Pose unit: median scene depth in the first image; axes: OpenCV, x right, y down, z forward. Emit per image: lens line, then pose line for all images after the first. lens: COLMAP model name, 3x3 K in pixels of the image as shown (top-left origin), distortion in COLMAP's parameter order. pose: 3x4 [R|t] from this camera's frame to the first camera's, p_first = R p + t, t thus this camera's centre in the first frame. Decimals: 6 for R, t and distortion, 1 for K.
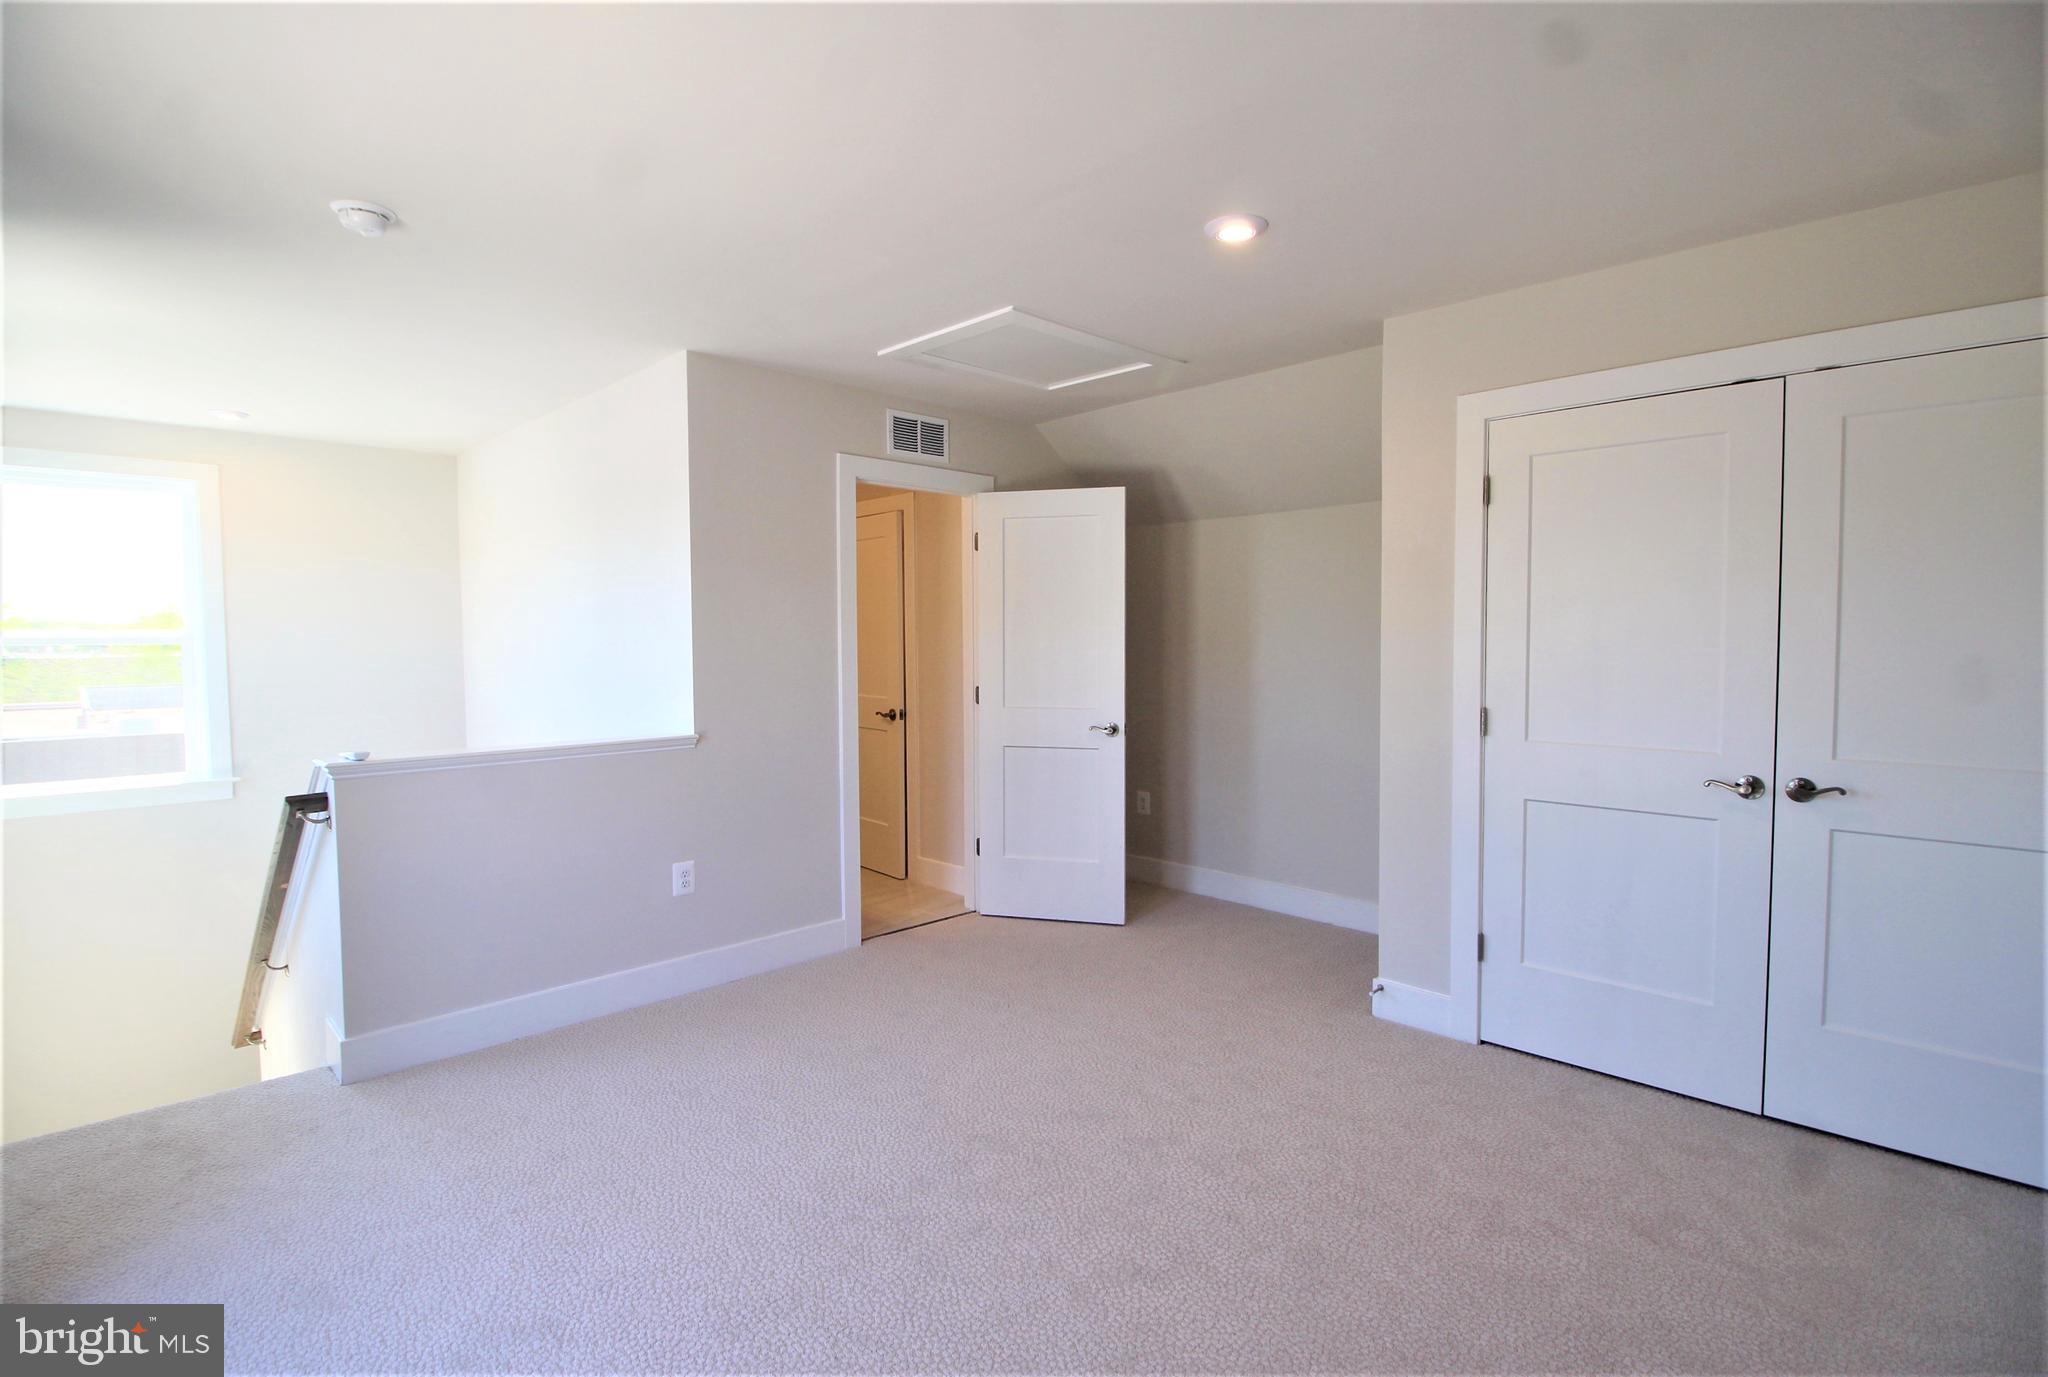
lens RADIAL K [[990.6, 0, 1024.0], [0, 990.6, 688.5], [0, 0, 1]] dist [0.002368, 0.000183]
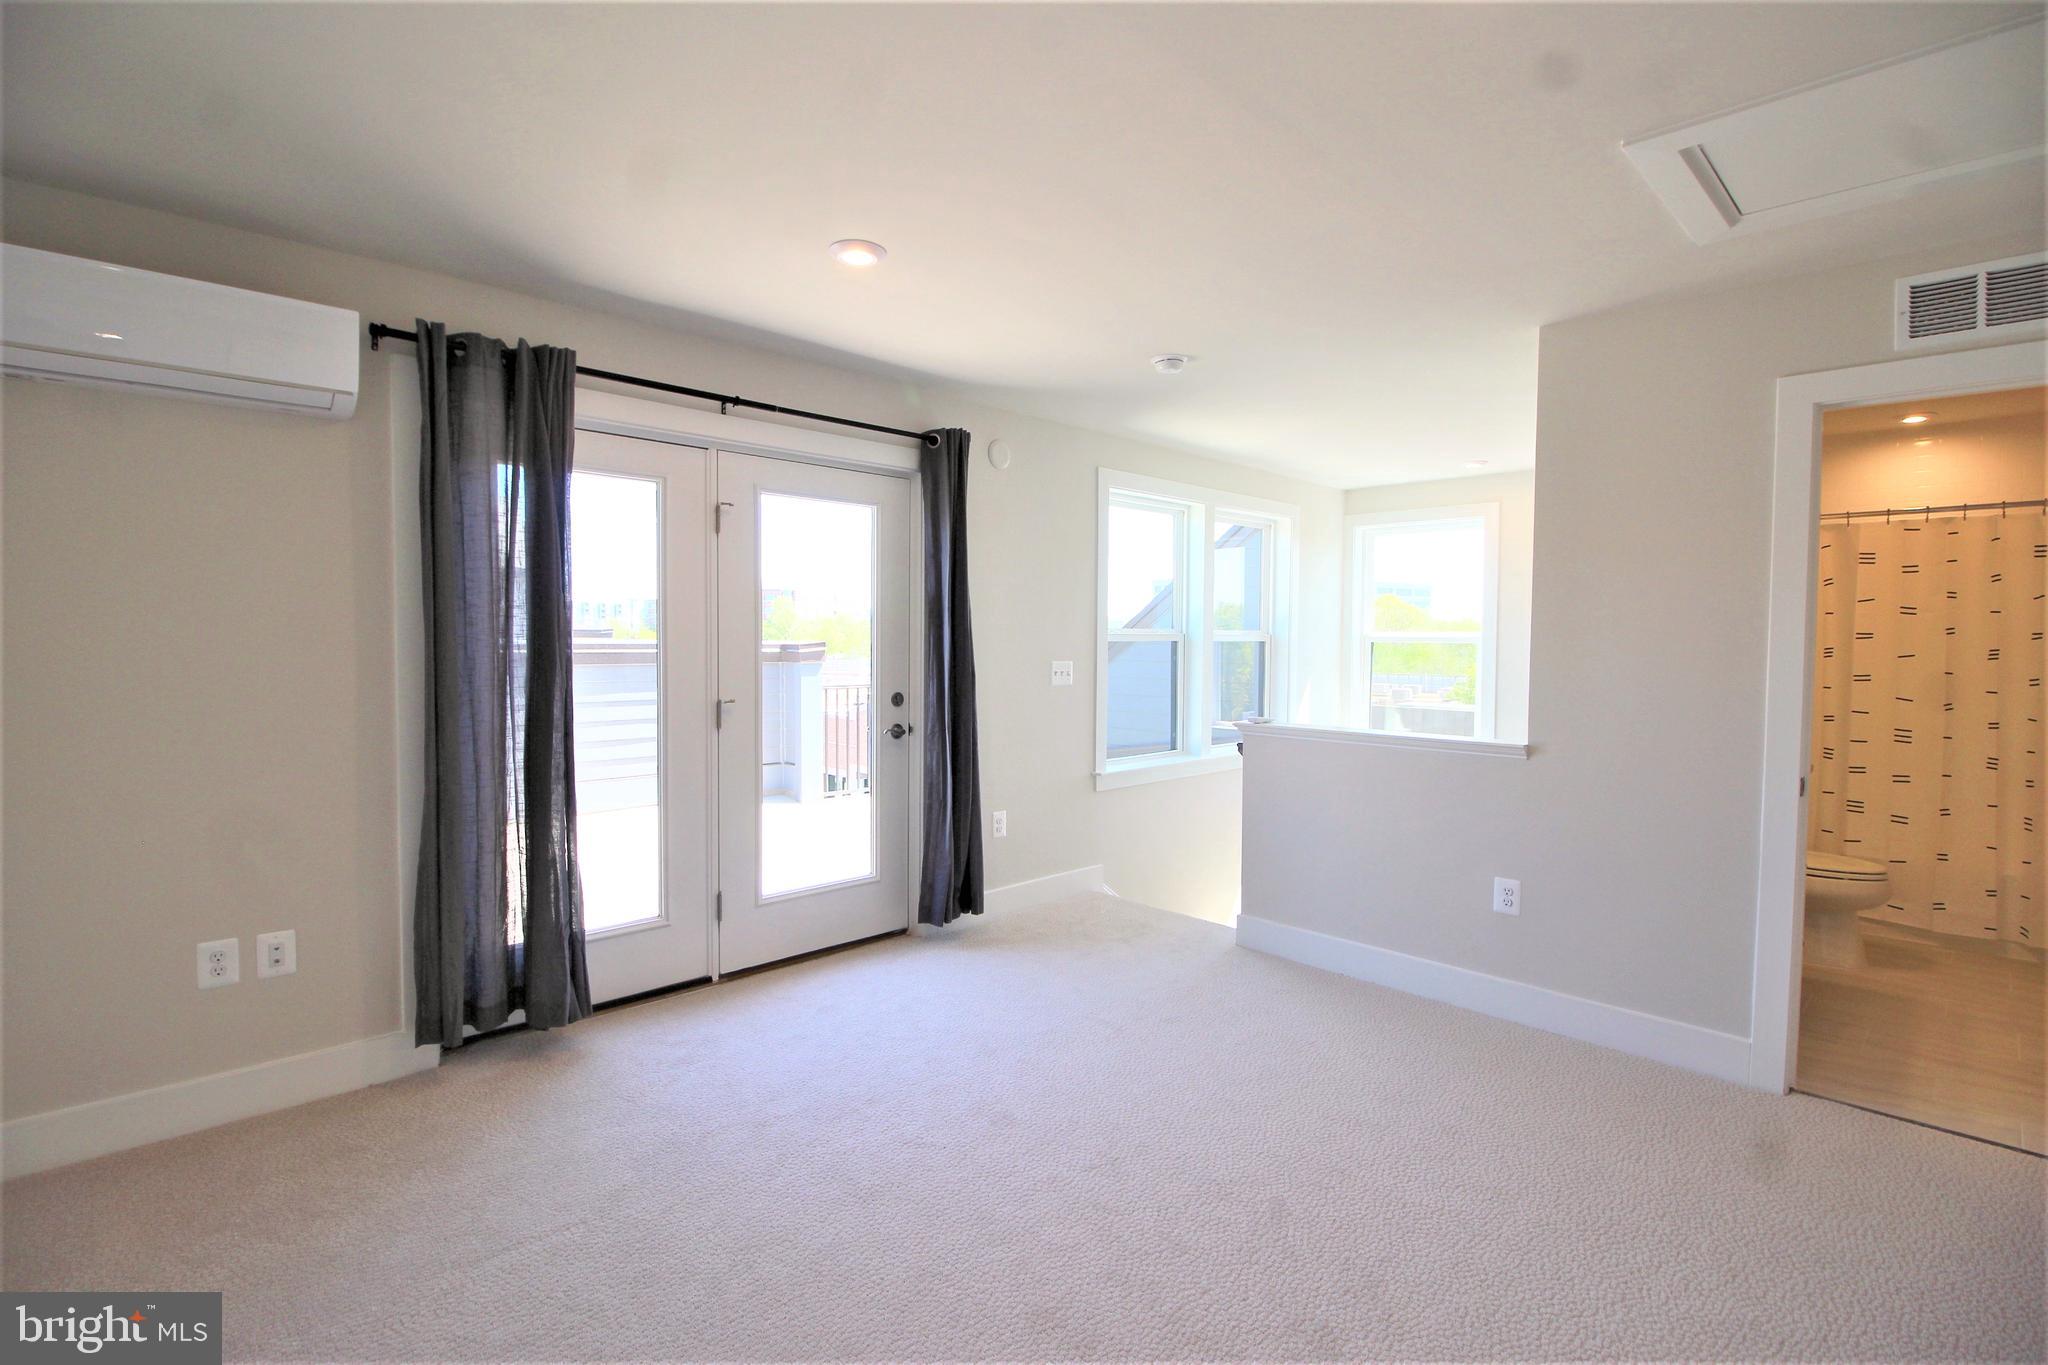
lens RADIAL K [[989.7, 0, 1024.0], [0, 989.7, 682.5], [0, 0, 1]] dist [-0.000365, -0.000381]
pose [[-0.024932, 0.049144, -0.998480, 0.590585], [-0.063088, 0.996723, 0.050632, -0.028091], [0.997697, 0.064254, -0.021750, 0.551182]]
